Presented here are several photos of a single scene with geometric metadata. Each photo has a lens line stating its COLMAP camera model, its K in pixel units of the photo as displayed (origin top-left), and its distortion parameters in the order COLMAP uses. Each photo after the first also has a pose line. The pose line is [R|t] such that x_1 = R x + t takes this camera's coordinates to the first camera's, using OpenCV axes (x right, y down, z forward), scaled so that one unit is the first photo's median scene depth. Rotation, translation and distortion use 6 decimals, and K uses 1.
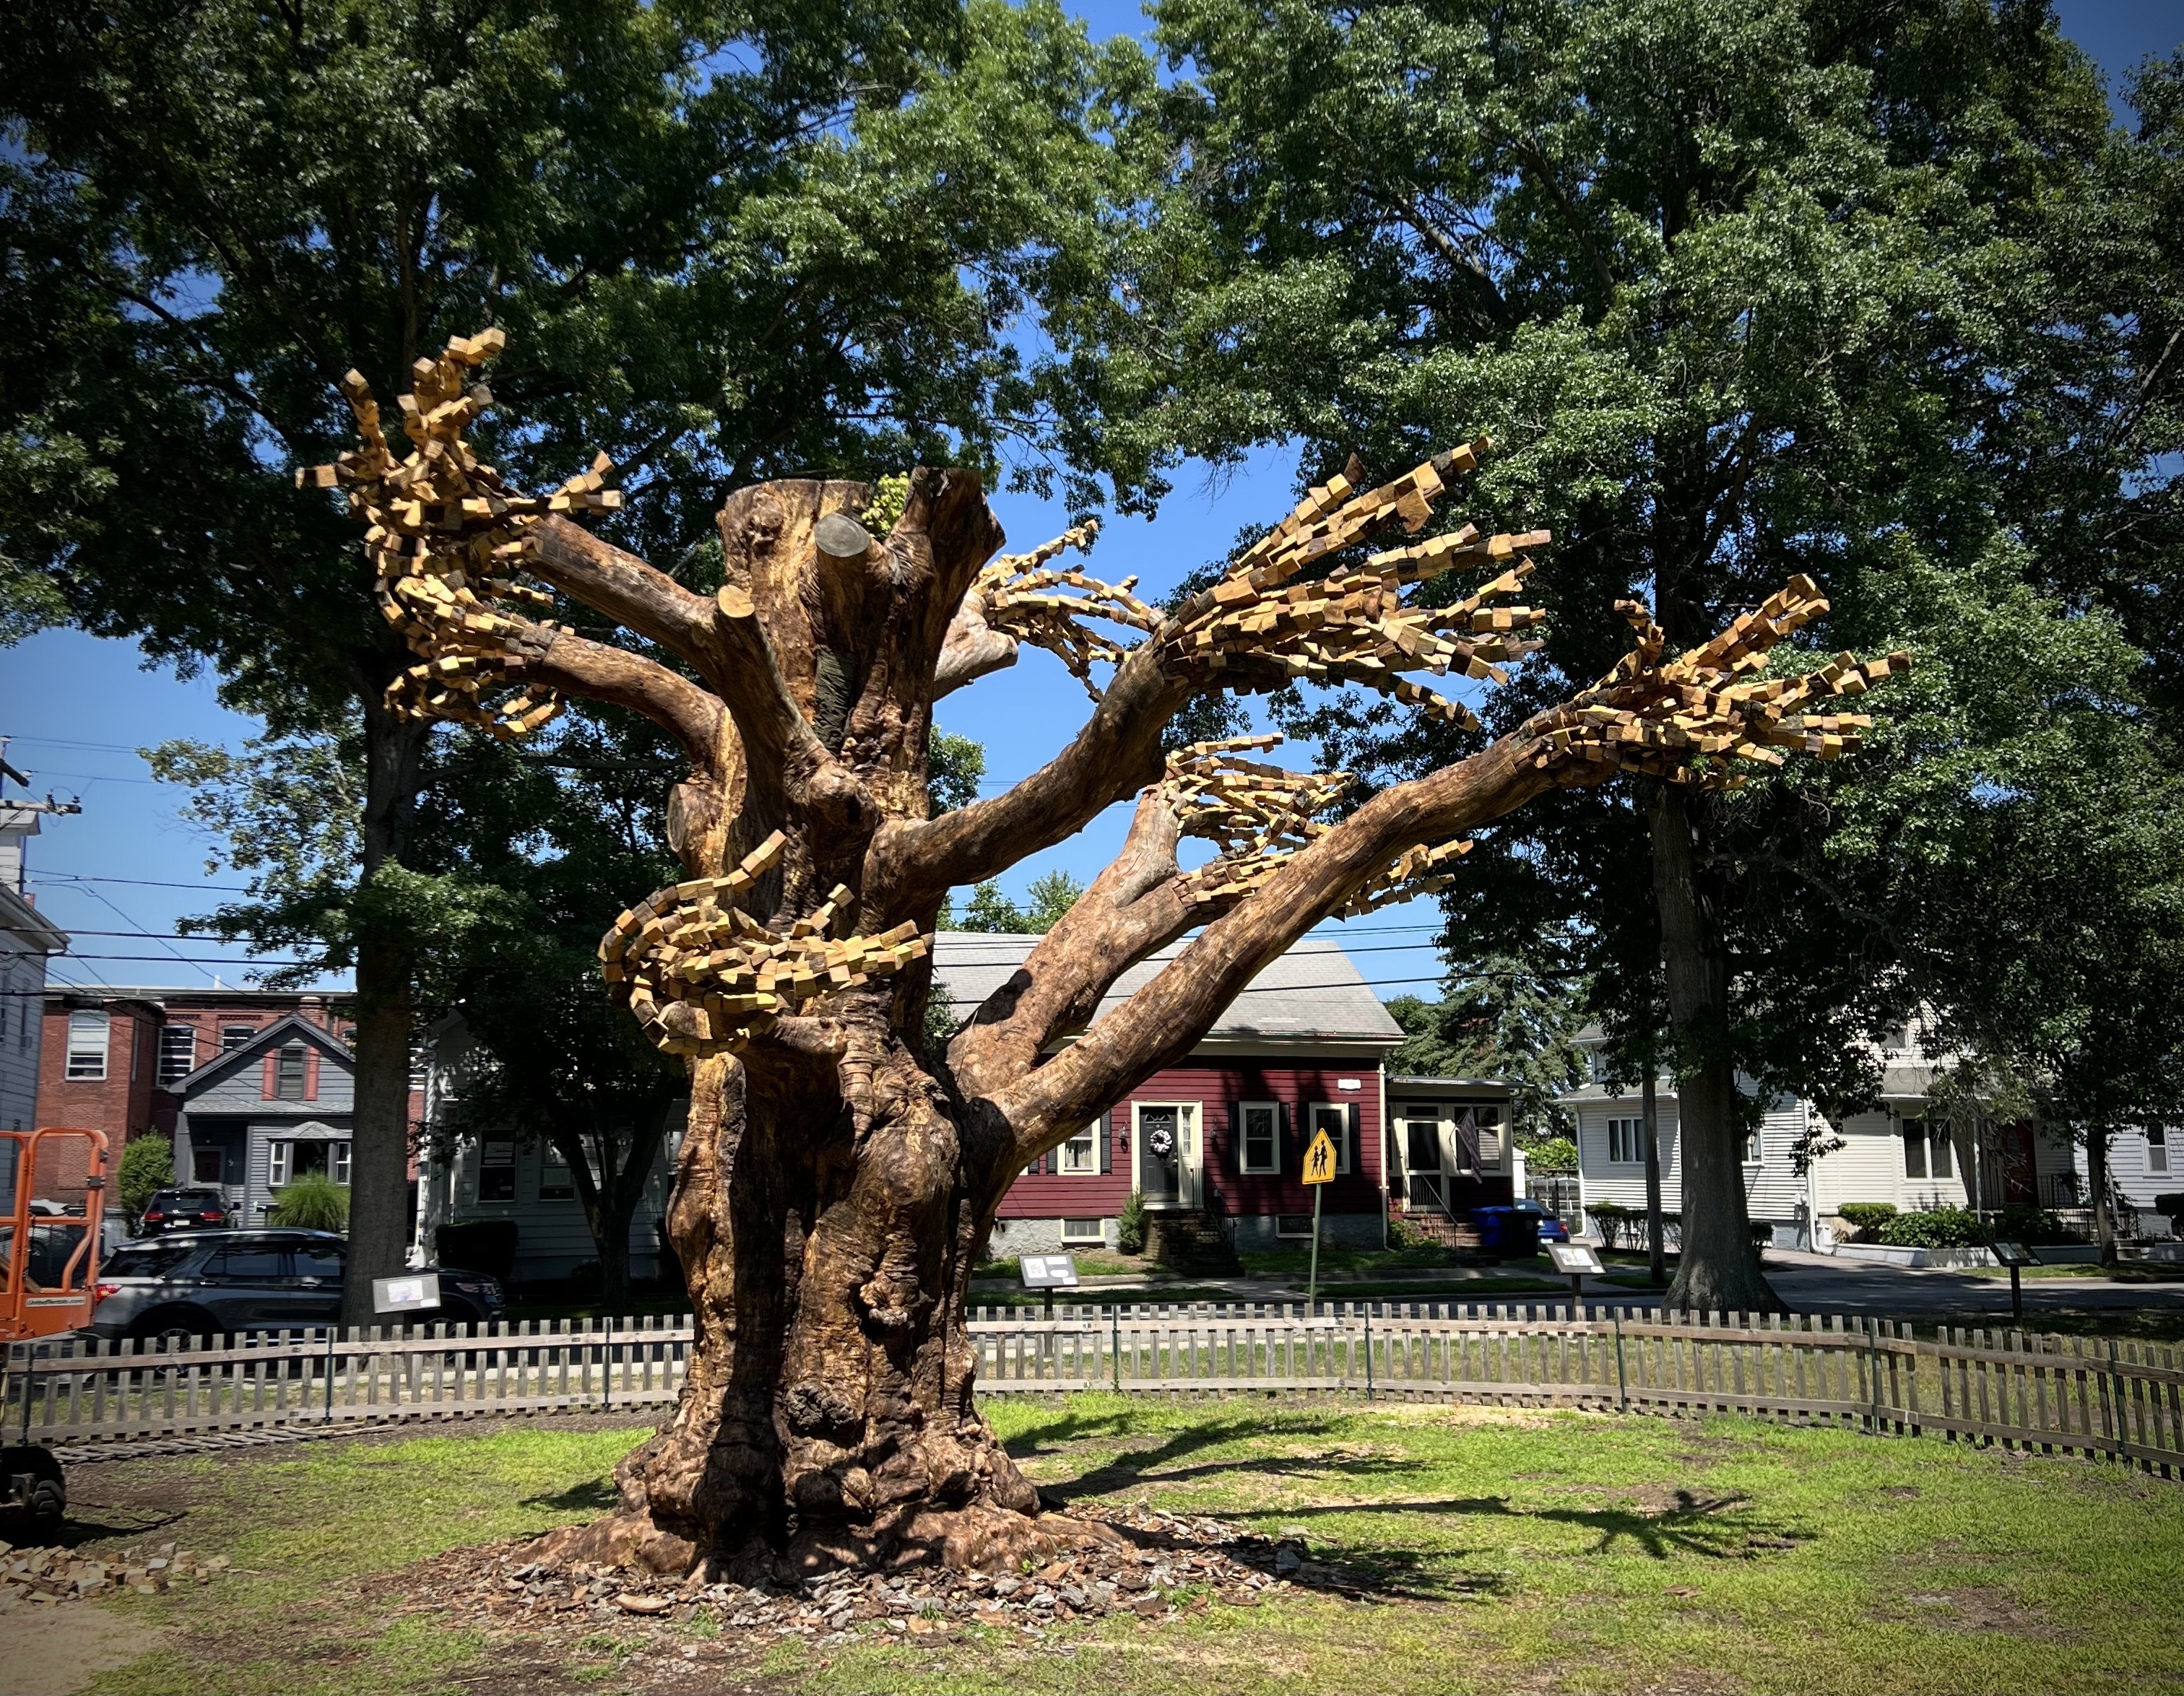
lens RADIAL K [[2202.7, 0, 1104.0], [0, 2202.7, 826.1], [0, 0, 1]] dist [0.053731, 0.000000]
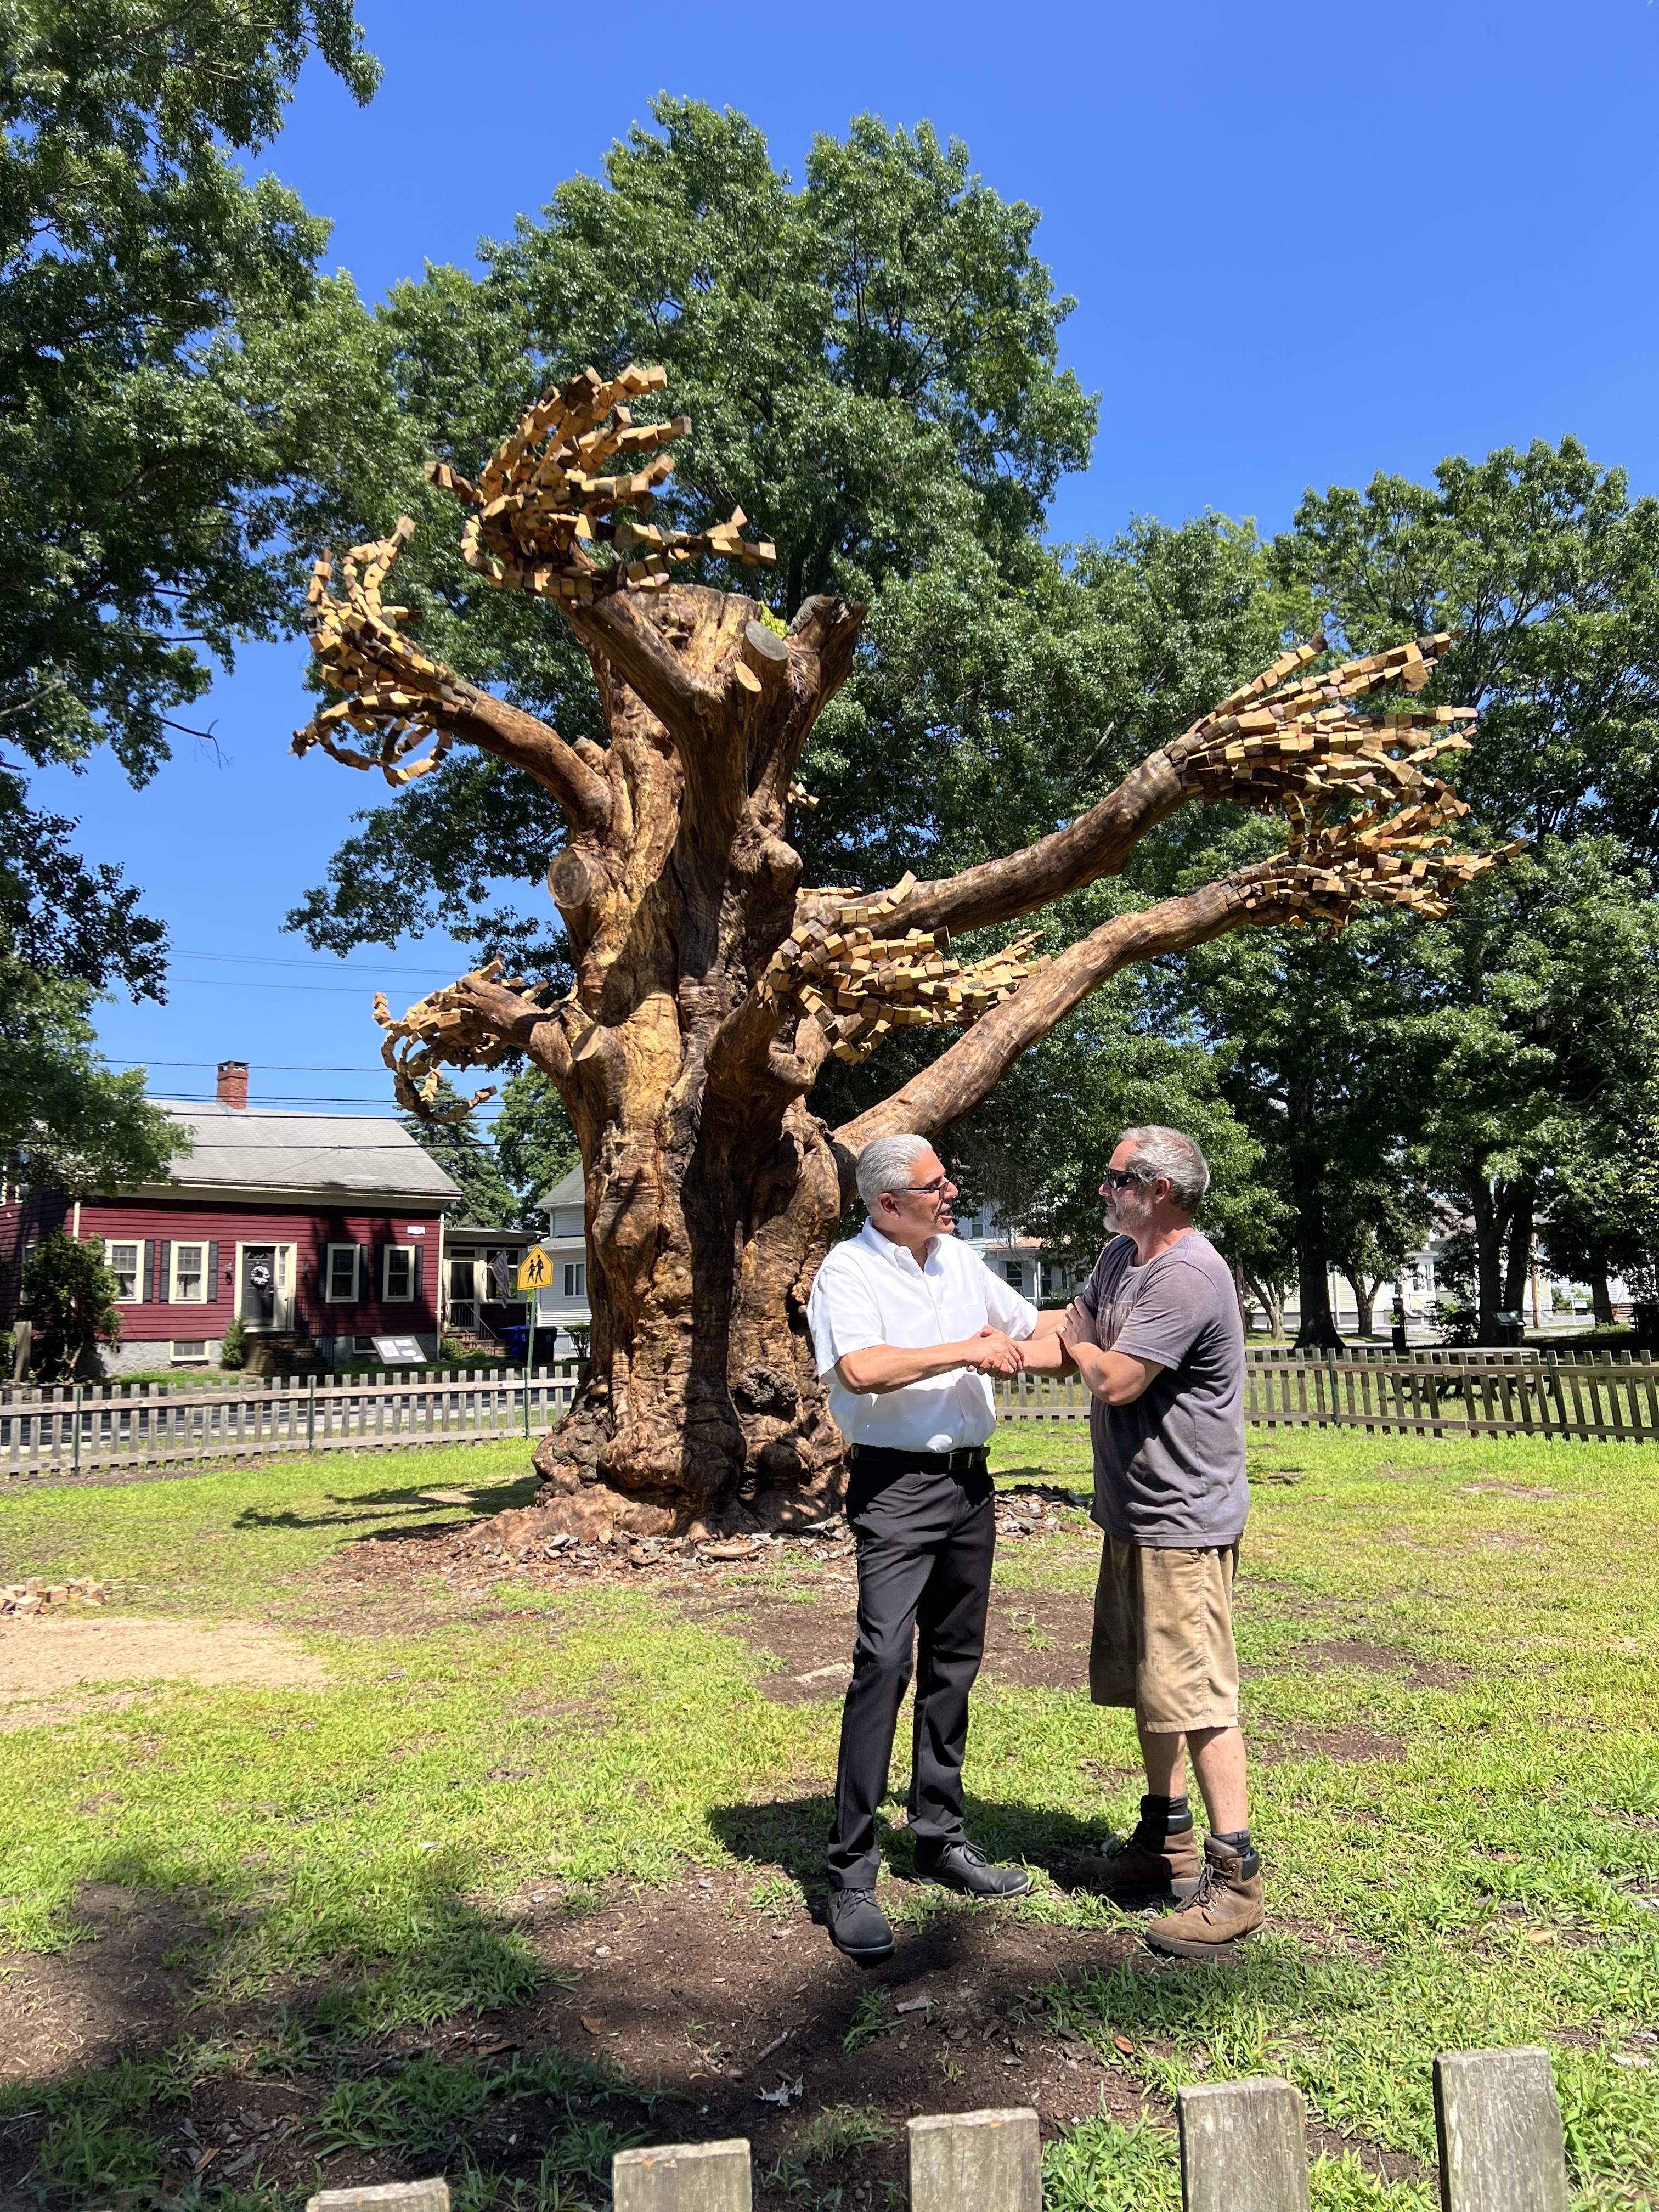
lens RADIAL K [[1671.4, 0, 851.0], [0, 1671.4, 1118.8], [0, 0, 1]] dist [0.062071, -0.061292]
pose [[0.875787, 0.048313, 0.480274, -0.337522], [-0.061723, 0.998019, 0.012158, 0.070333], [-0.478736, -0.040292, 0.877034, 0.139650]]
